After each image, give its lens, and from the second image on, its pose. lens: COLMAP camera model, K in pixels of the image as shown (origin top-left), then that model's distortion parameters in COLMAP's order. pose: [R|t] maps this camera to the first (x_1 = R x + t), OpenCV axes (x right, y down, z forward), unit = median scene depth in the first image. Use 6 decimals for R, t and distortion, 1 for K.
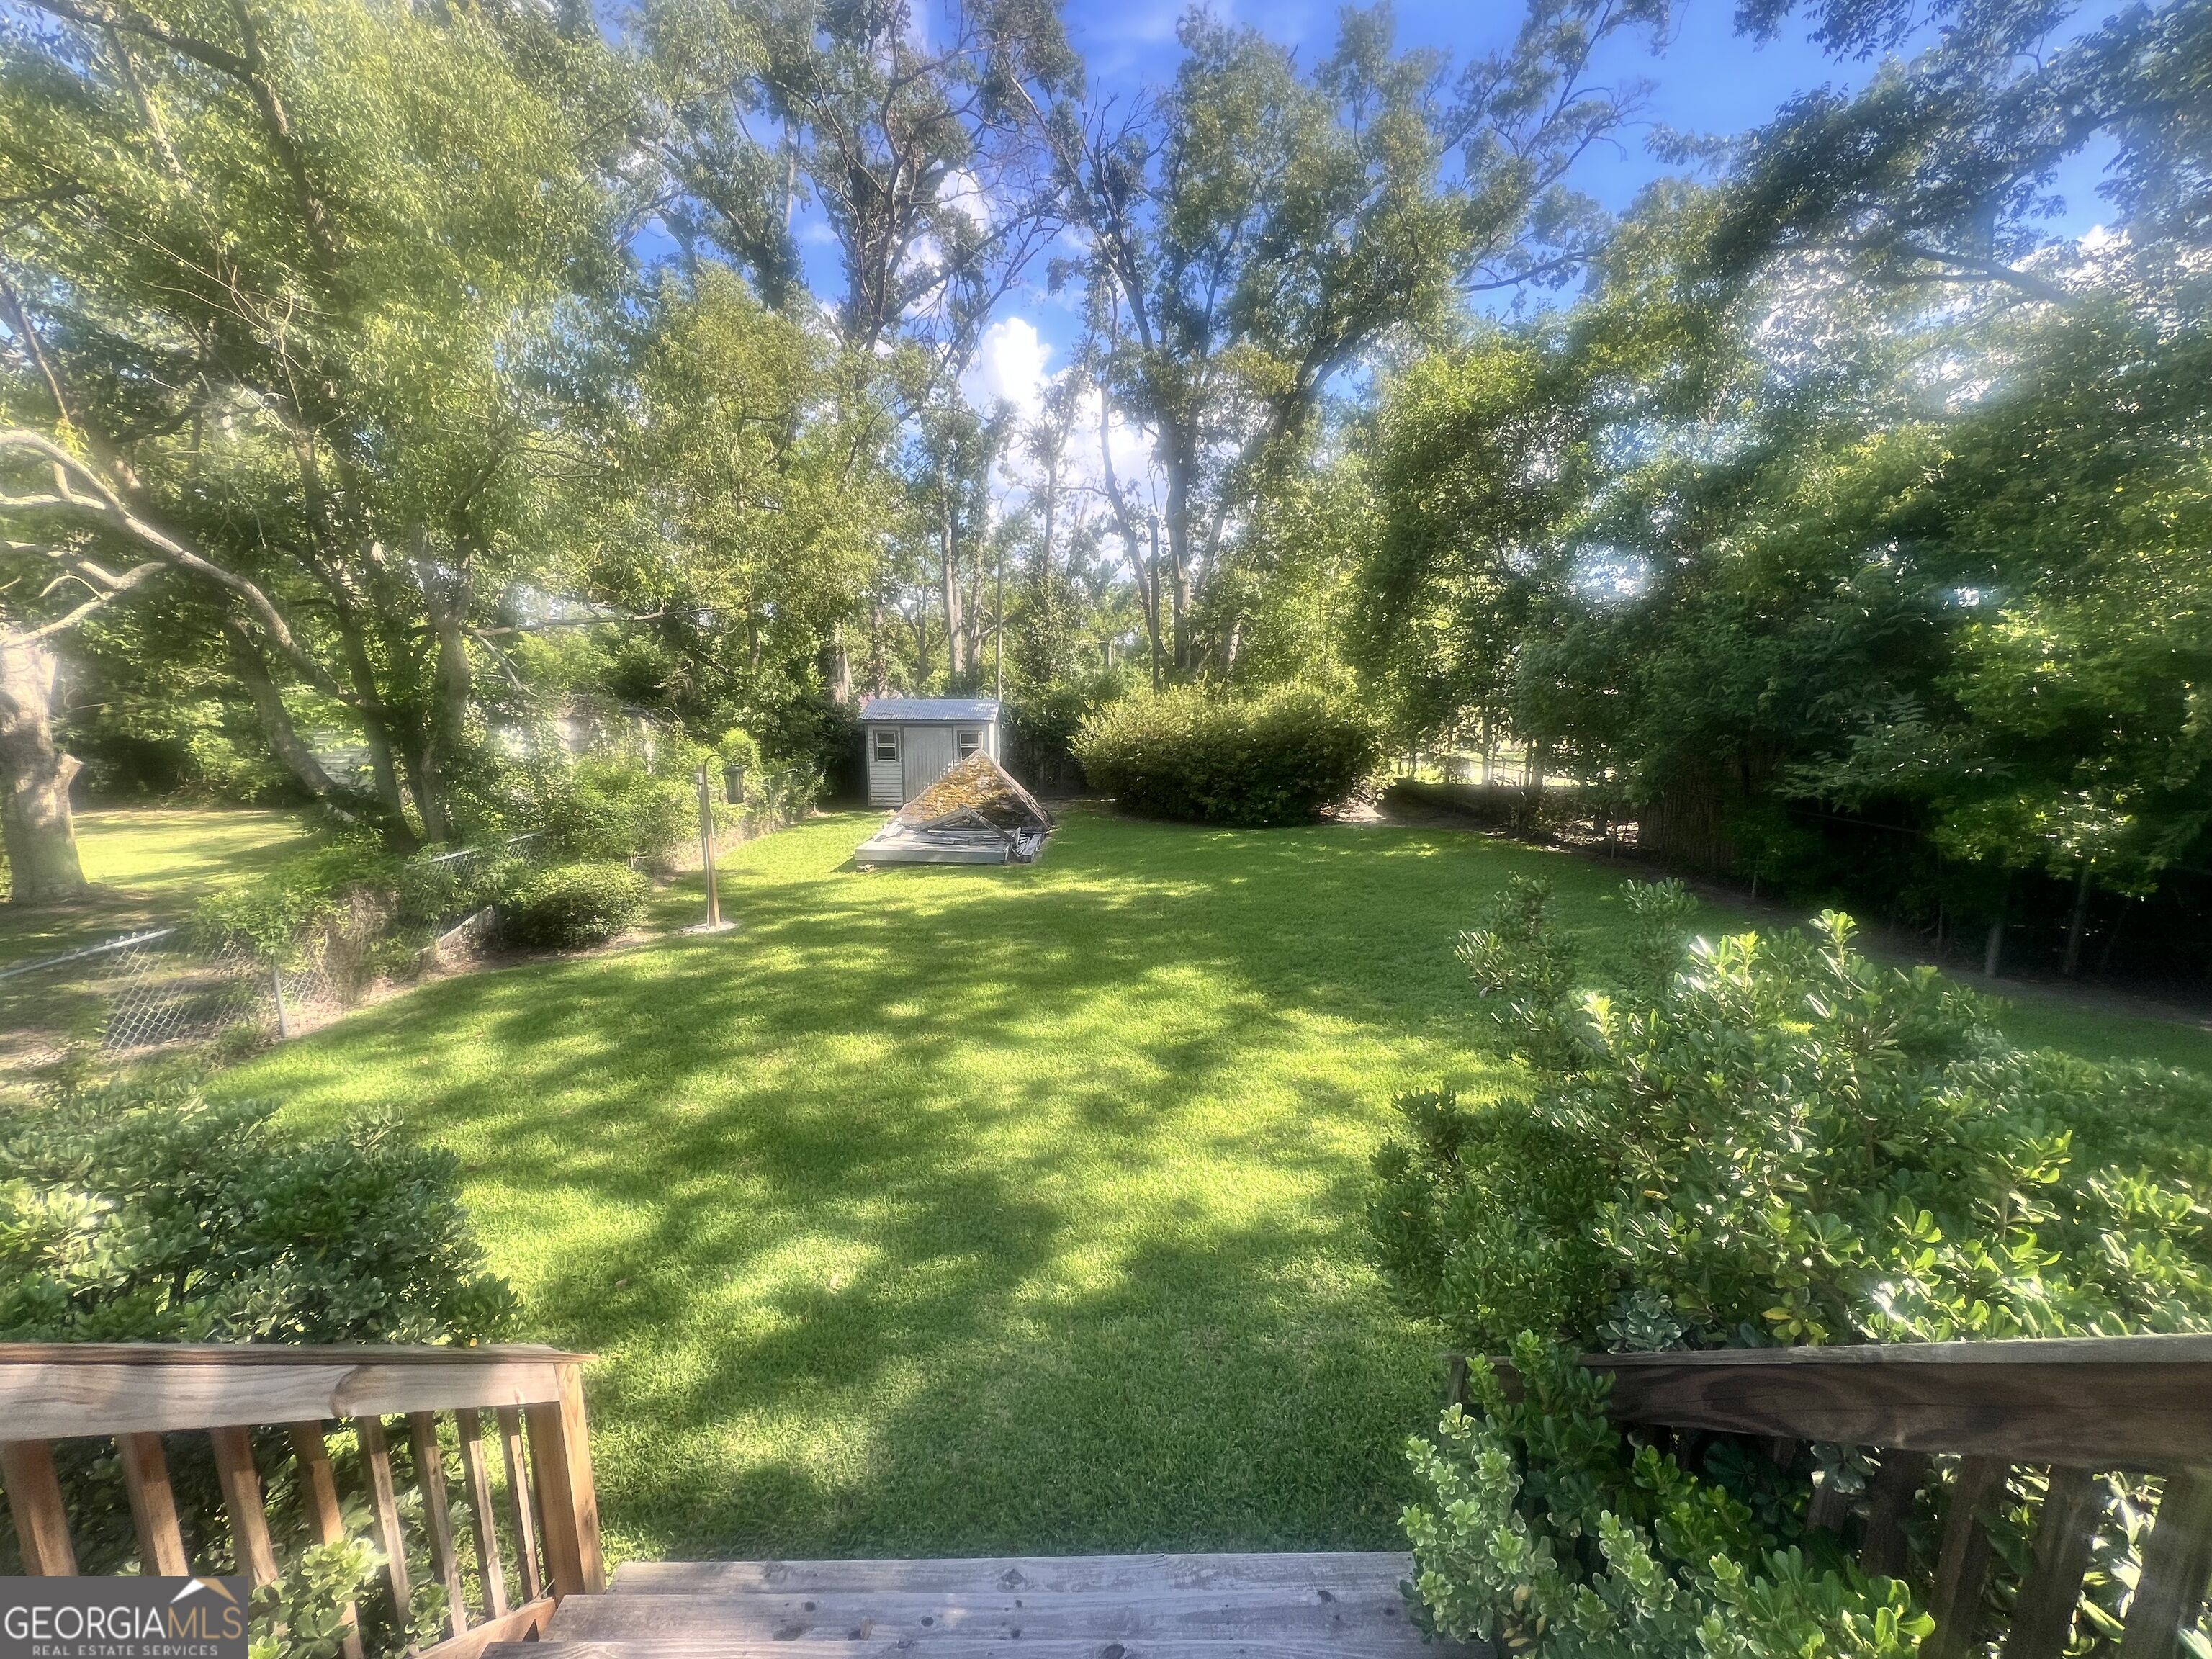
lens RADIAL K [[889.3, 0, 1107.3], [0, 889.3, 834.2], [0, 0, 1]] dist [-0.001752, 0.000021]
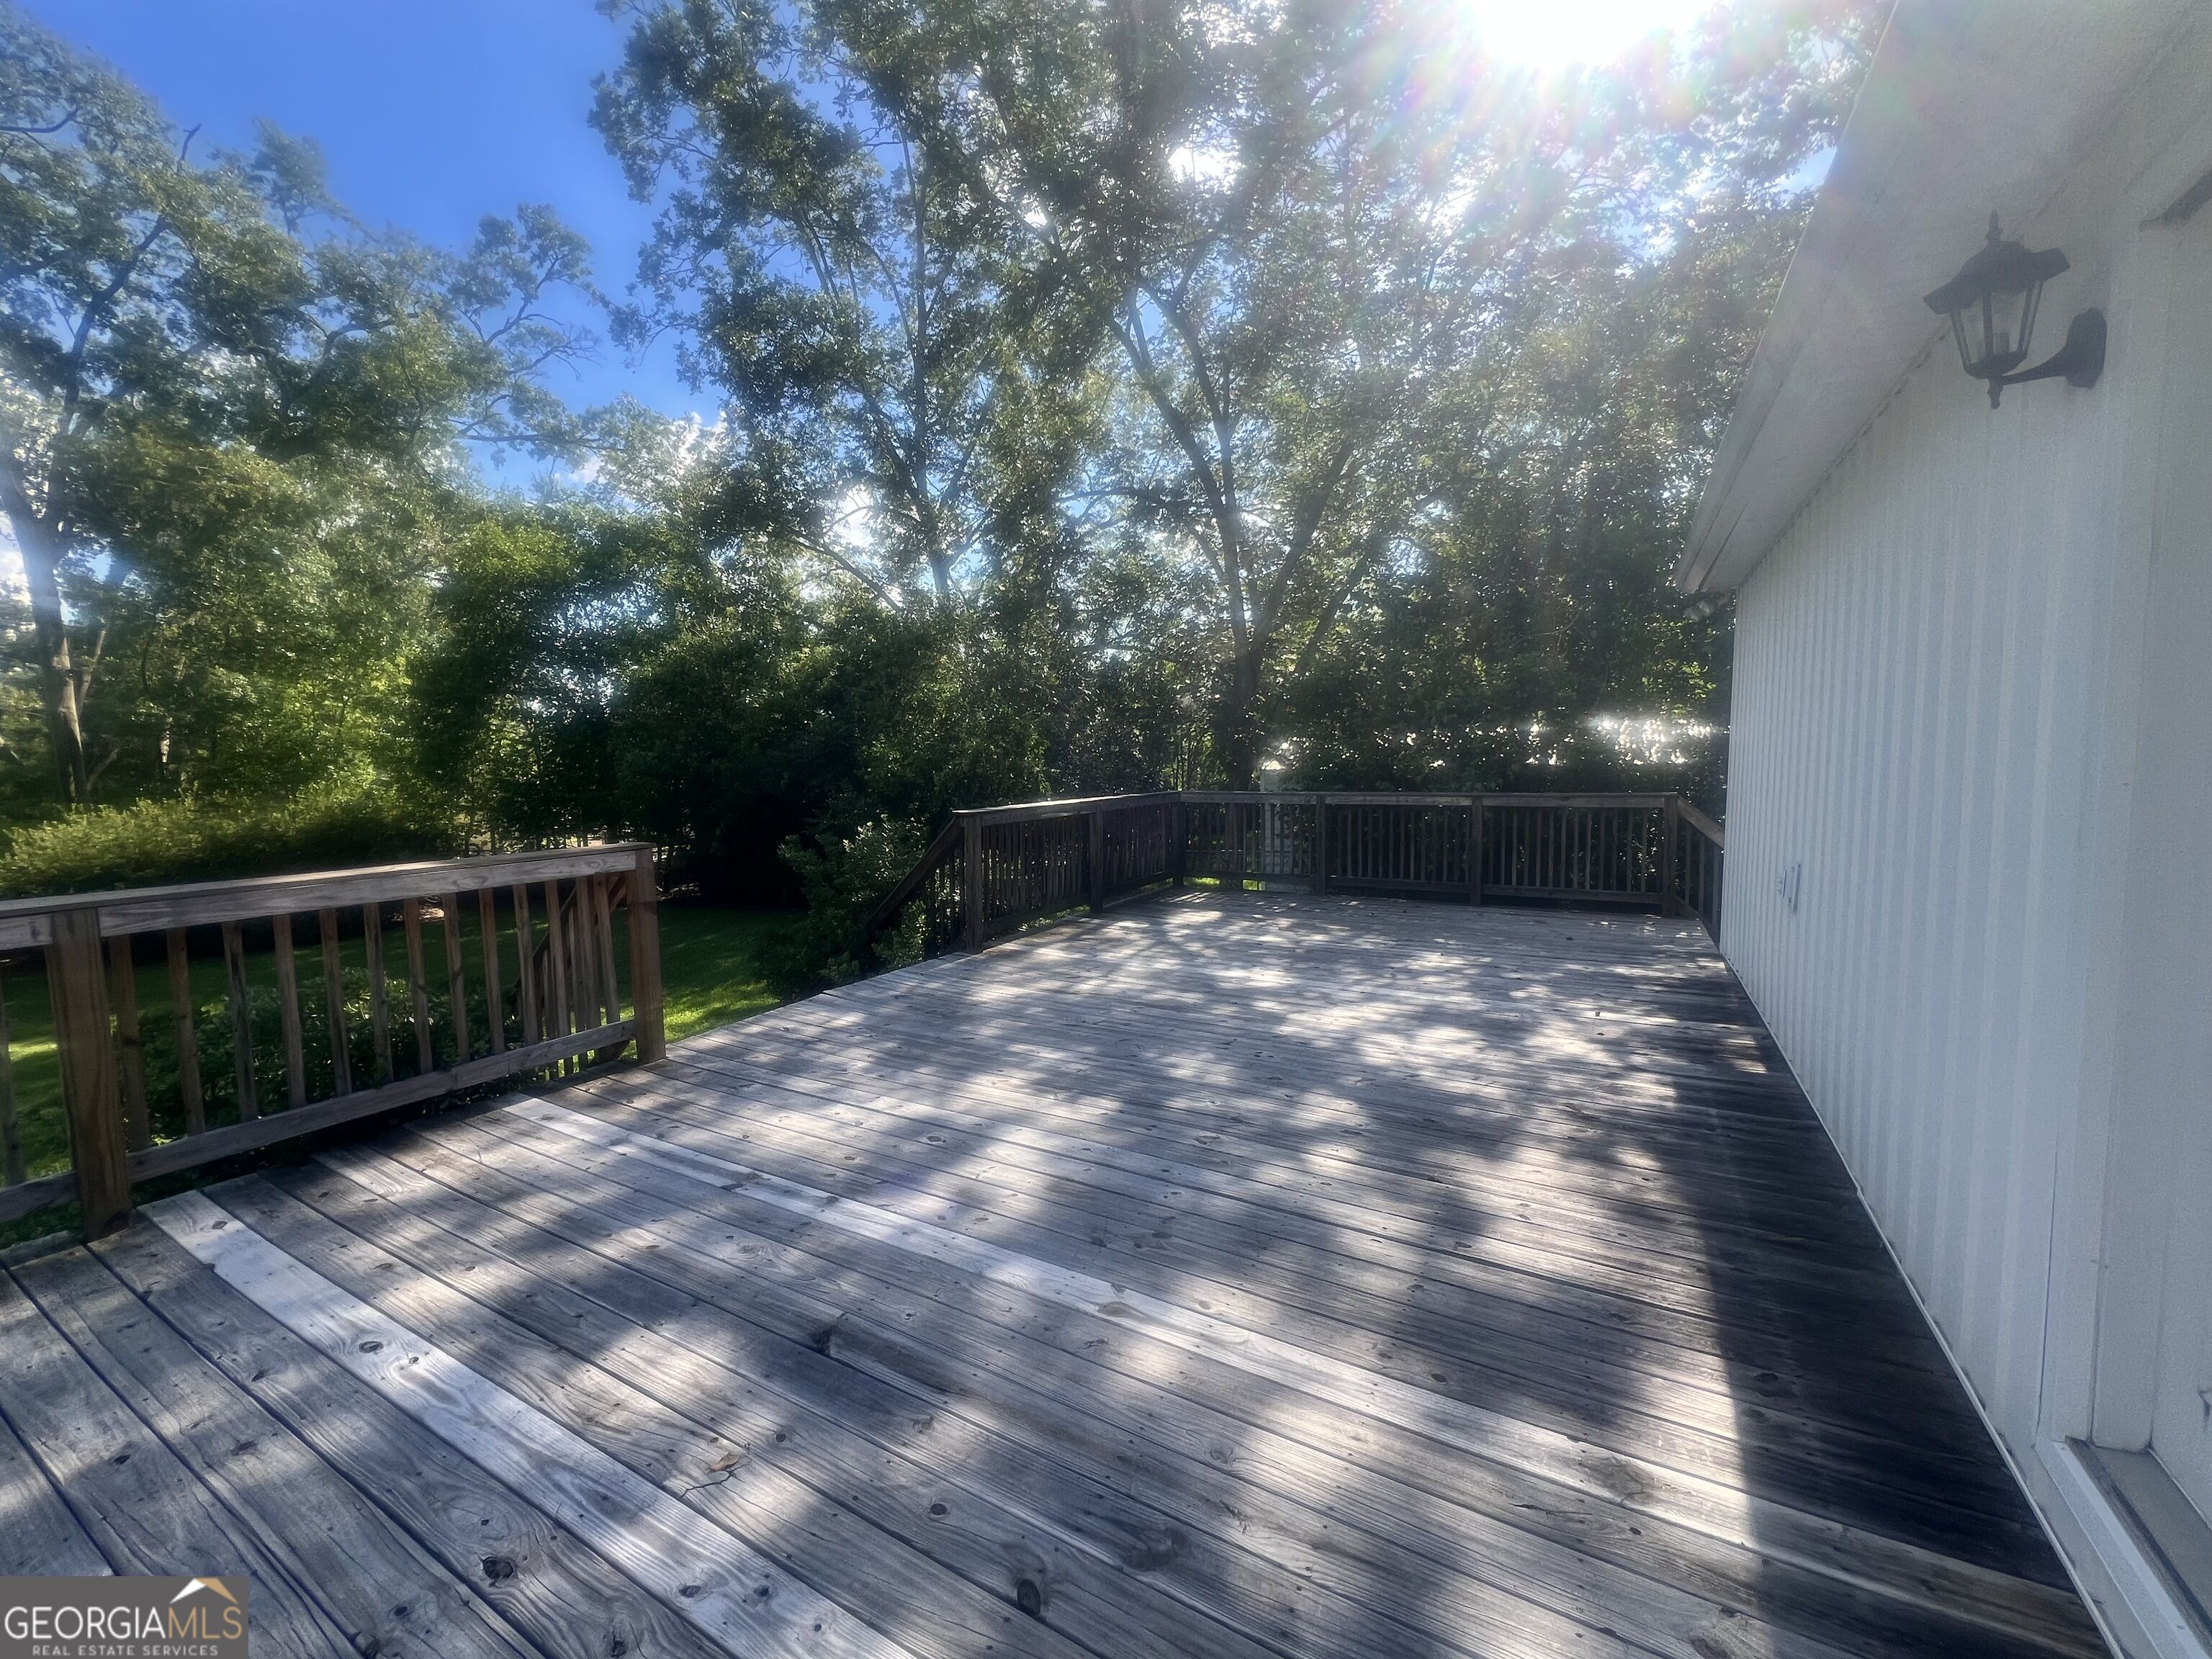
lens RADIAL K [[889.3, 0, 1103.2], [0, 889.3, 832.0], [0, 0, 1]] dist [-0.001752, 0.000021]
pose [[0.493434, -0.079786, 0.866116, -0.212078], [0.179705, 0.983650, -0.011767, 0.034300], [-0.851016, 0.161452, 0.499704, -0.183646]]
